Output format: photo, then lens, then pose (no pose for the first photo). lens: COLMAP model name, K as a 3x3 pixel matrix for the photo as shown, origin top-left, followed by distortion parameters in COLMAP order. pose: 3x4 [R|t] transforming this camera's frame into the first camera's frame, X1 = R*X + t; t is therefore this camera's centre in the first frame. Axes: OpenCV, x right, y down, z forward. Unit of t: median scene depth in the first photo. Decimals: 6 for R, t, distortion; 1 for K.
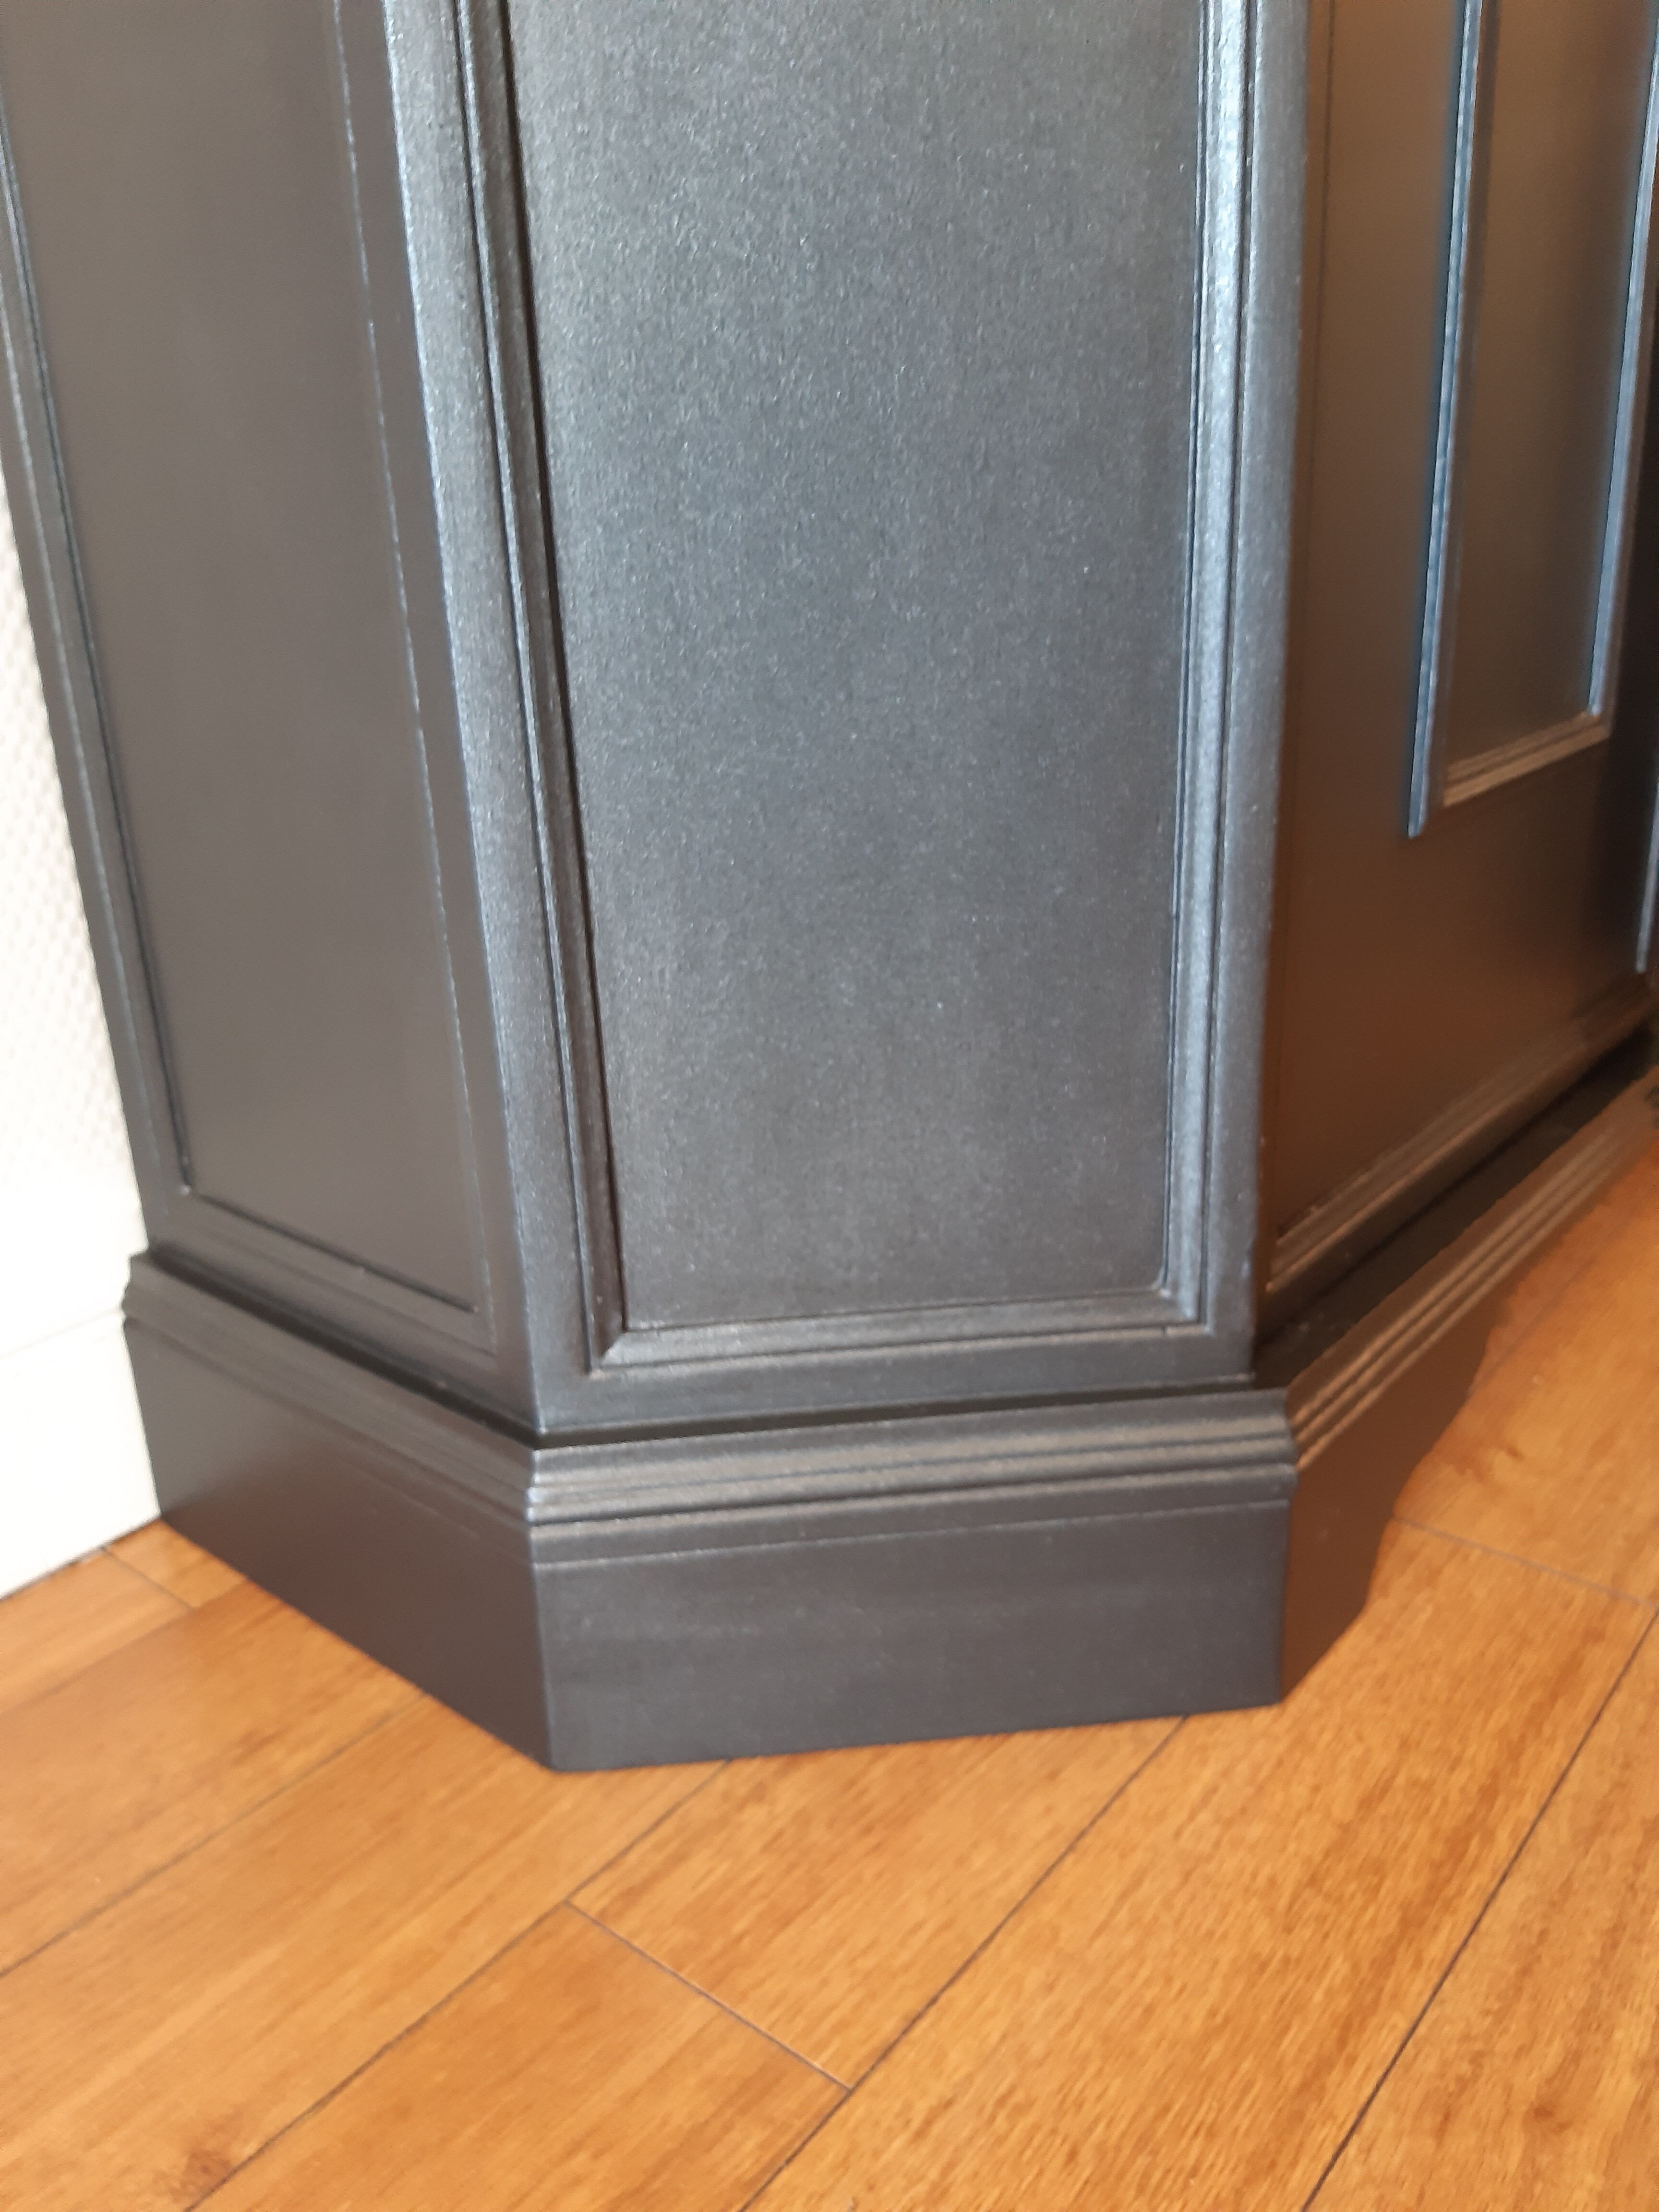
lens RADIAL K [[1740.6, 0, 816.2], [0, 1740.6, 1098.2], [0, 0, 1]] dist [0.039093, -0.111716]
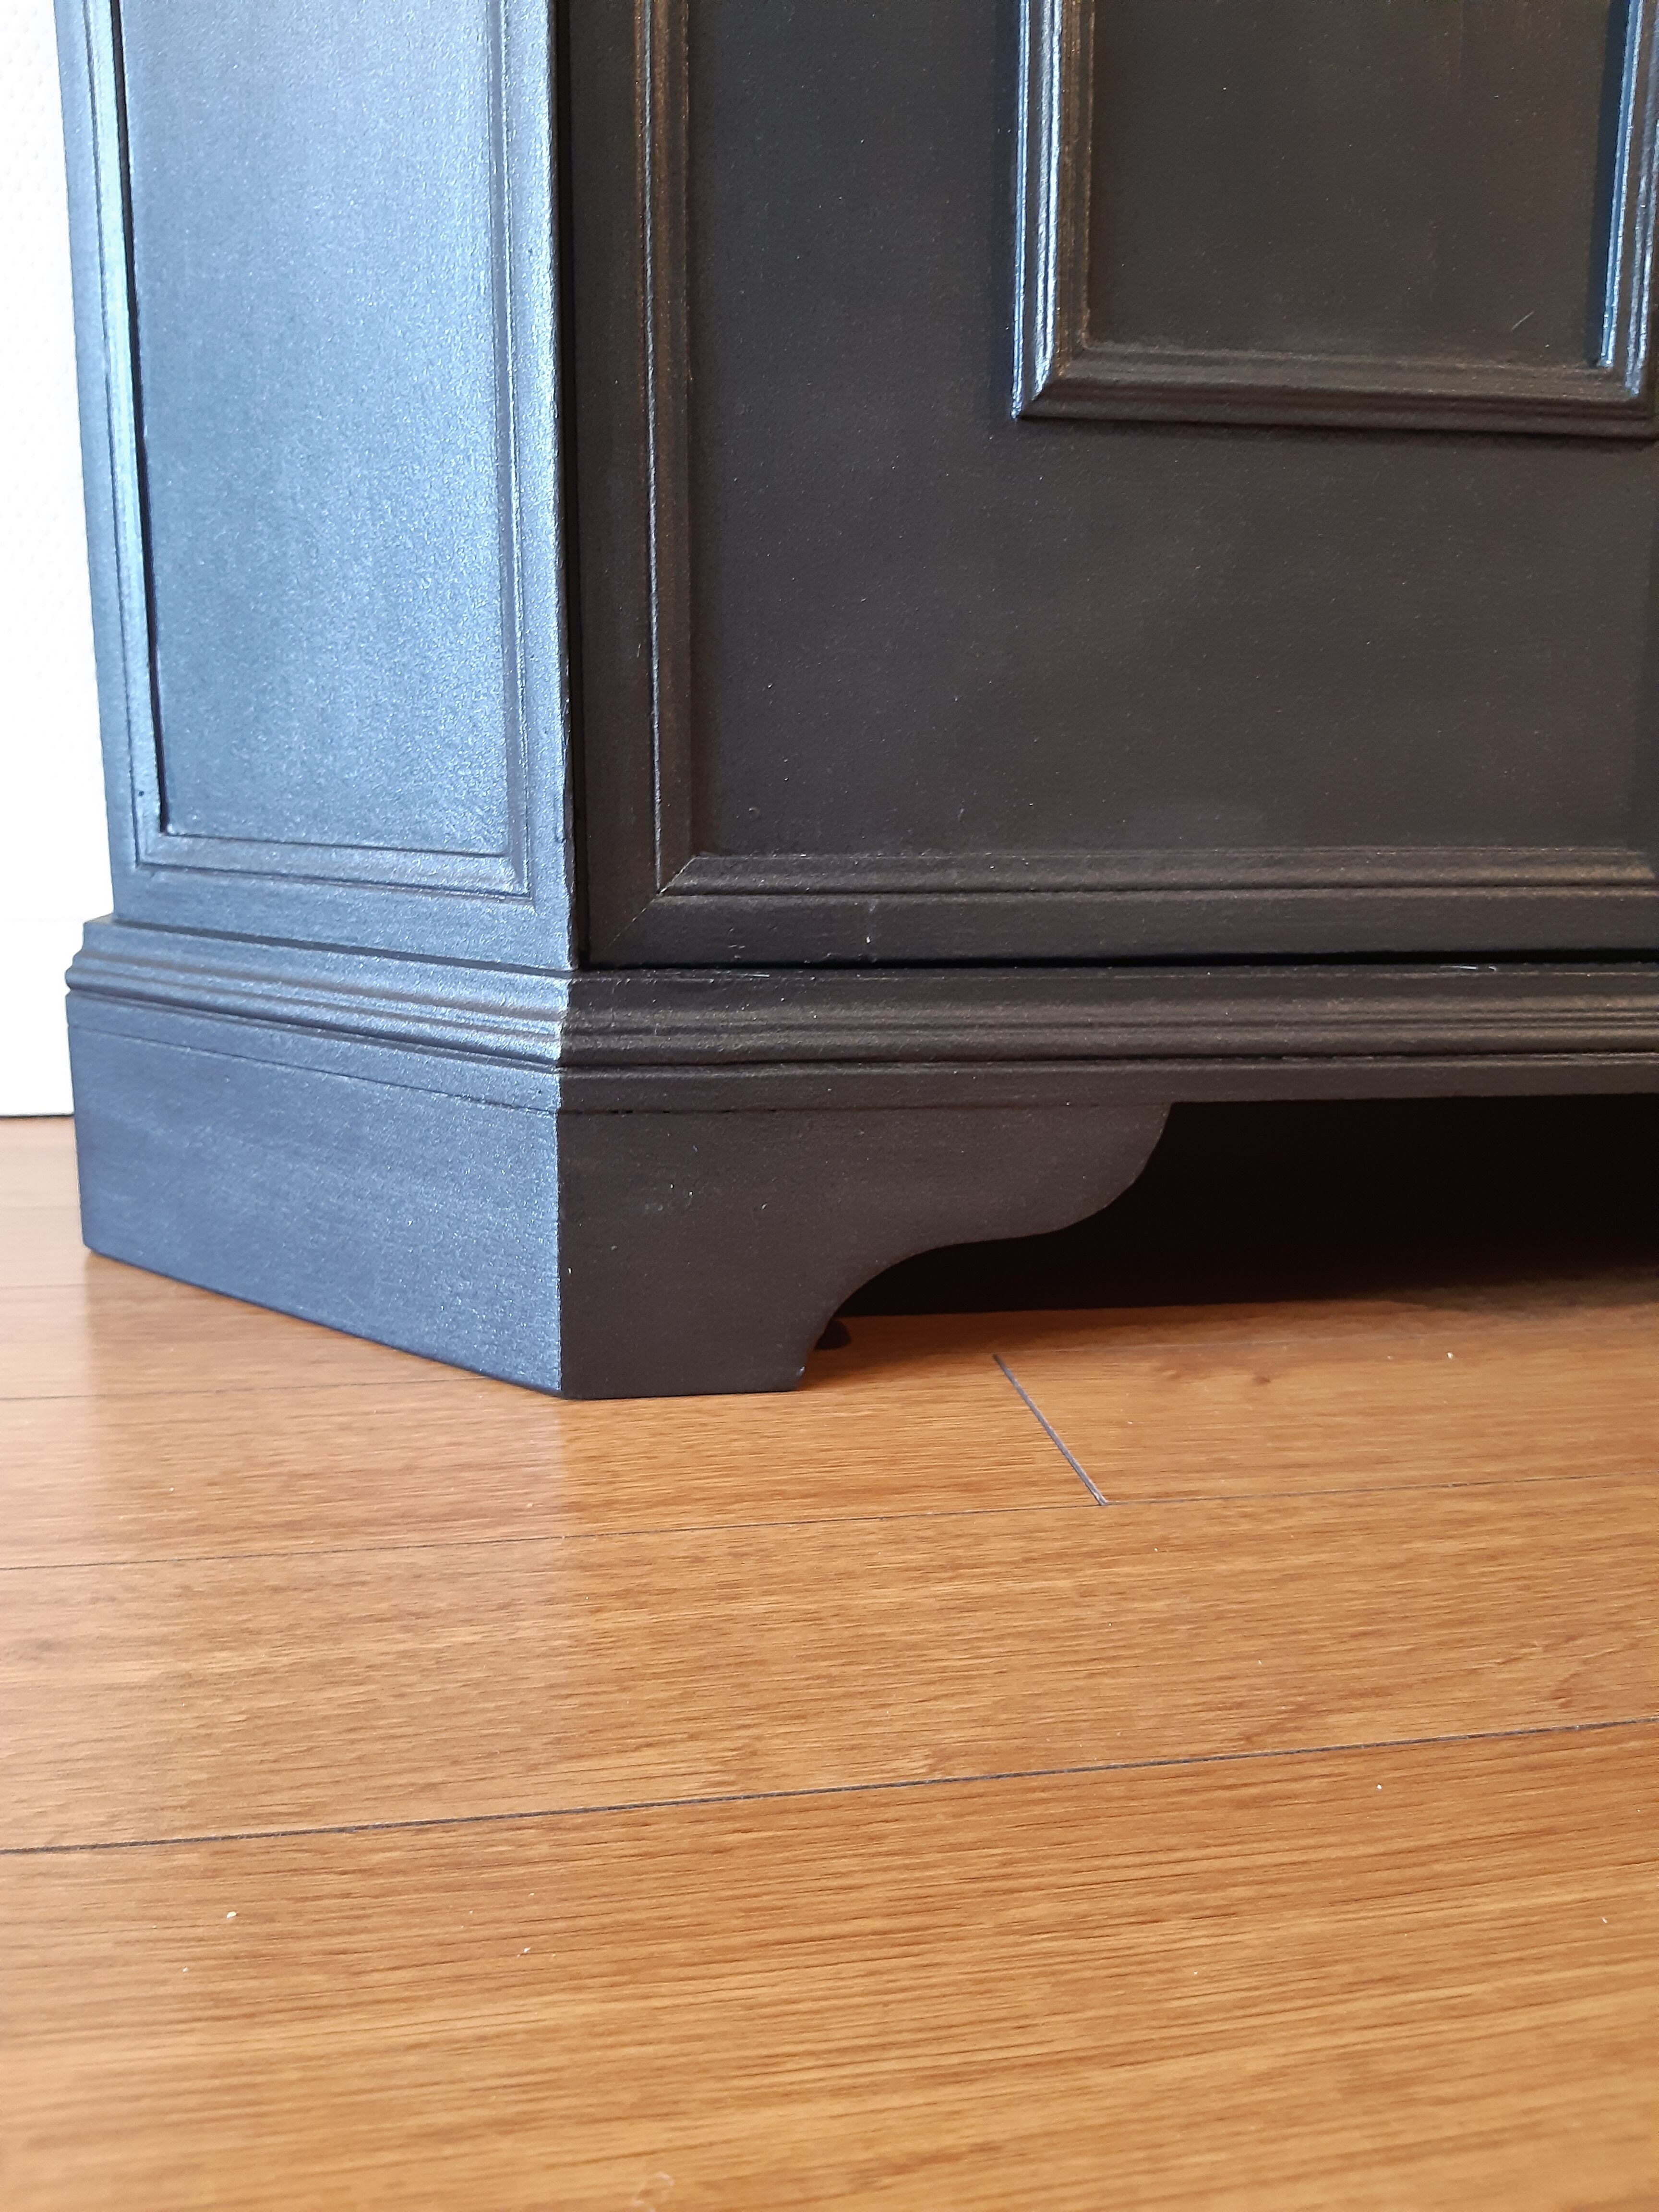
lens RADIAL K [[1731.8, 0, 815.9], [0, 1731.8, 1099.2], [0, 0, 1]] dist [0.039843, -0.098471]
pose [[0.737922, 0.167536, -0.653761, 0.923883], [-0.262172, 0.963779, -0.048940, 0.230211], [0.621882, 0.207511, 0.755117, 0.442043]]
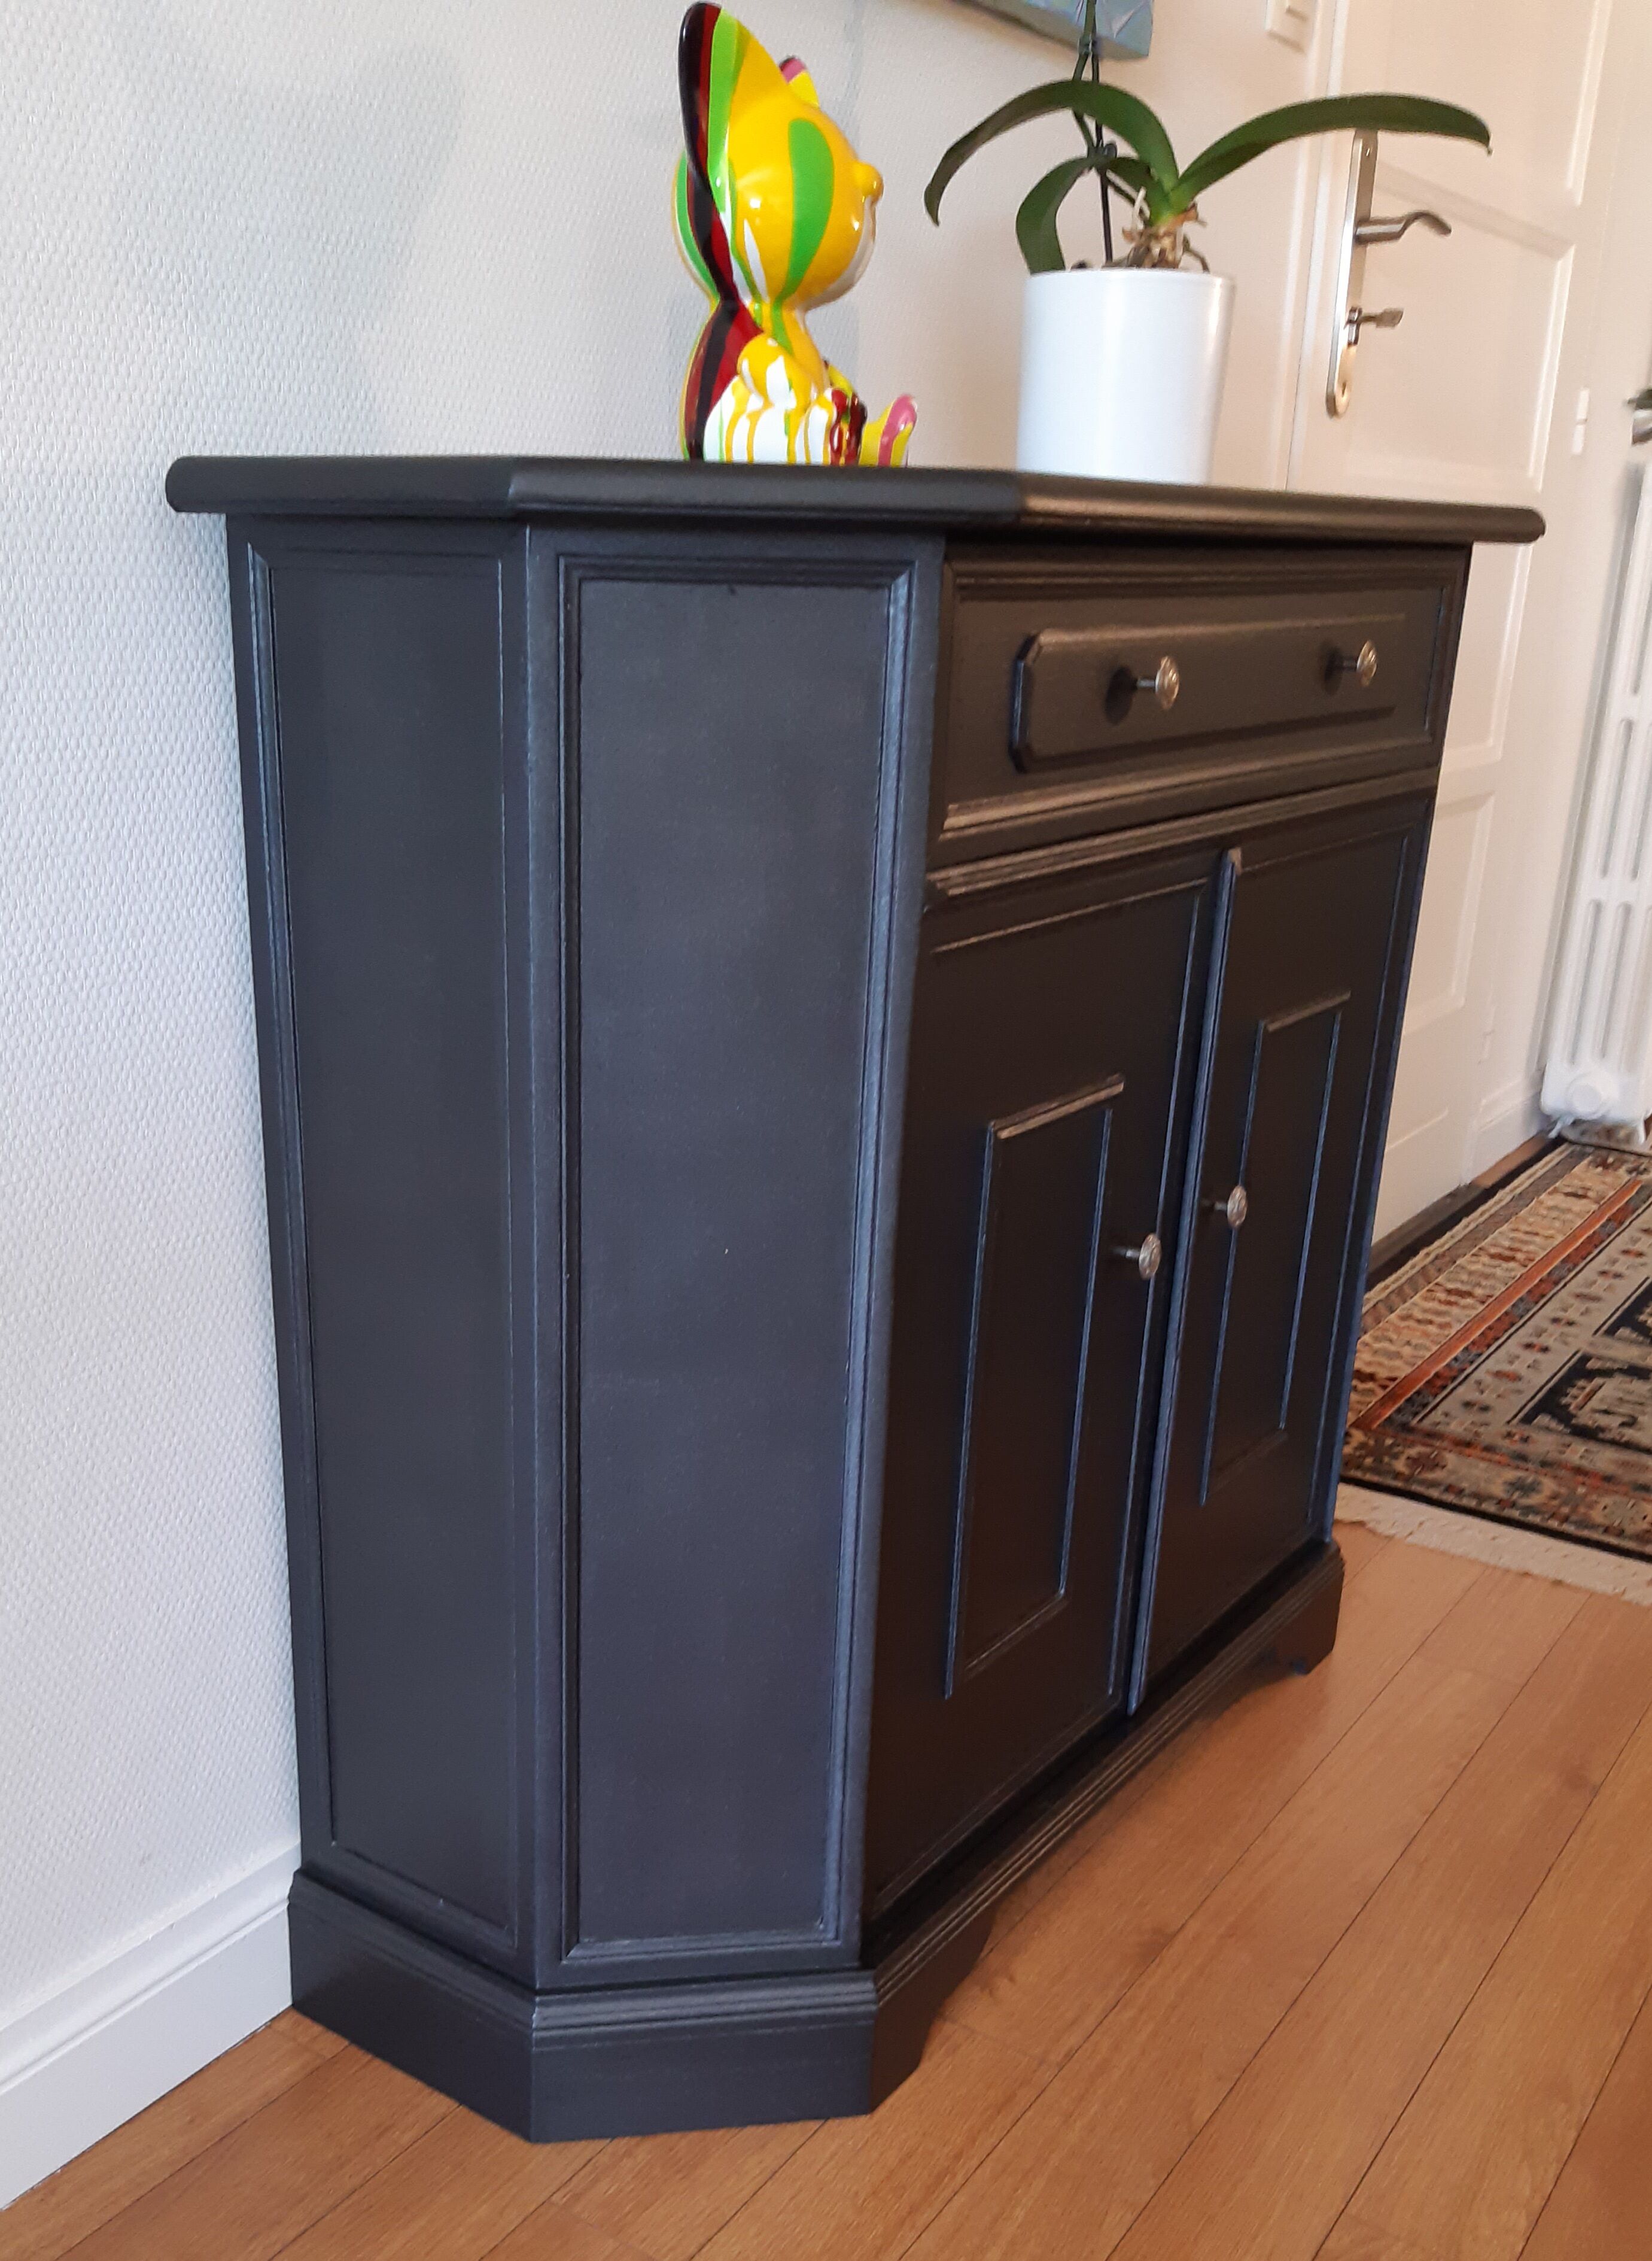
lens RADIAL K [[2144.2, 0, 667.8], [0, 2144.2, 1372.1], [0, 0, 1]] dist [0.094981, -0.202792]
pose [[0.996912, 0.032591, 0.071444, -0.210048], [-0.033874, 0.999285, 0.016813, -0.625767], [-0.070845, -0.019181, 0.997303, -1.684541]]
